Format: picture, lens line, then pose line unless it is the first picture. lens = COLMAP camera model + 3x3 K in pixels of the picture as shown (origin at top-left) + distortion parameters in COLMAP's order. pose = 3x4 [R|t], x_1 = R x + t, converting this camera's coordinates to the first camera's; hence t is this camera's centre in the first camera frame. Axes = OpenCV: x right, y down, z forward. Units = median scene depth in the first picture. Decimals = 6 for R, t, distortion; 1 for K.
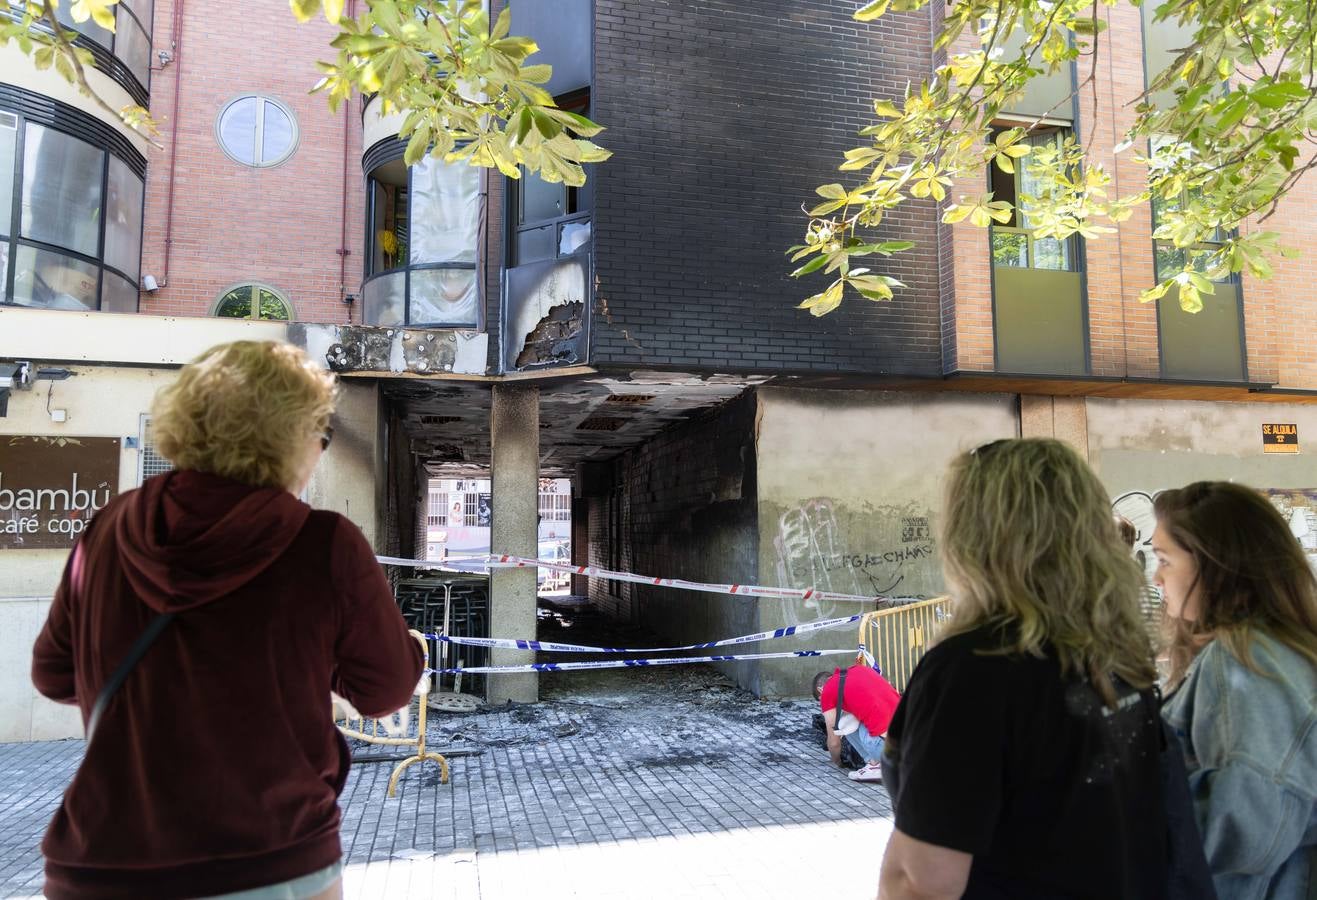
lens RADIAL K [[863.6, 0, 683.9], [0, 863.6, 453.8], [0, 0, 1]] dist [0.003229, -0.000371]
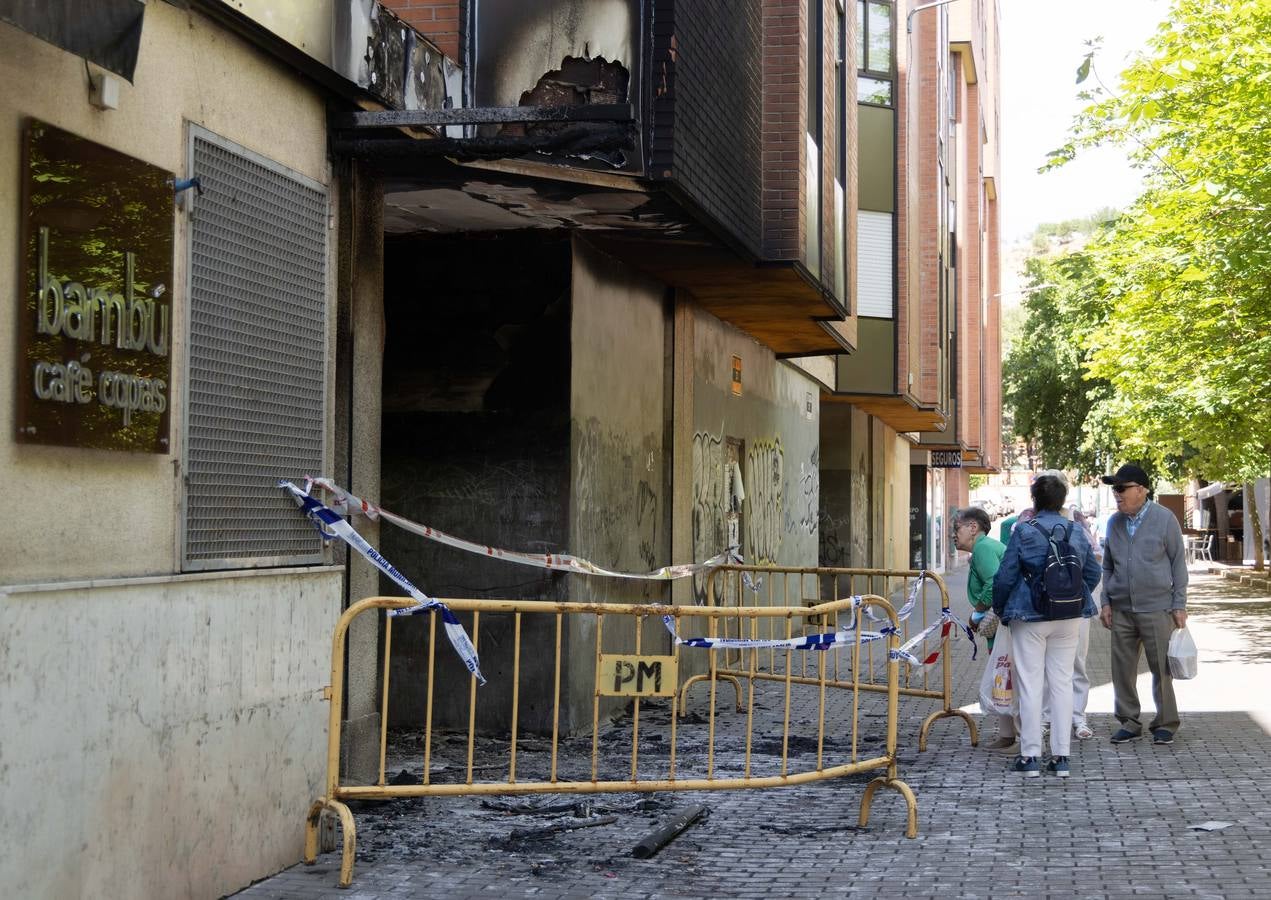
lens RADIAL K [[1894.1, 0, 637.0], [0, 1894.1, 470.4], [0, 0, 1]] dist [-0.031812, -0.043533]
pose [[0.440041, 0.029339, 0.897498, -1.126791], [-0.086368, 0.996215, 0.009780, 0.075378], [-0.893814, -0.081819, 0.440910, 0.362409]]
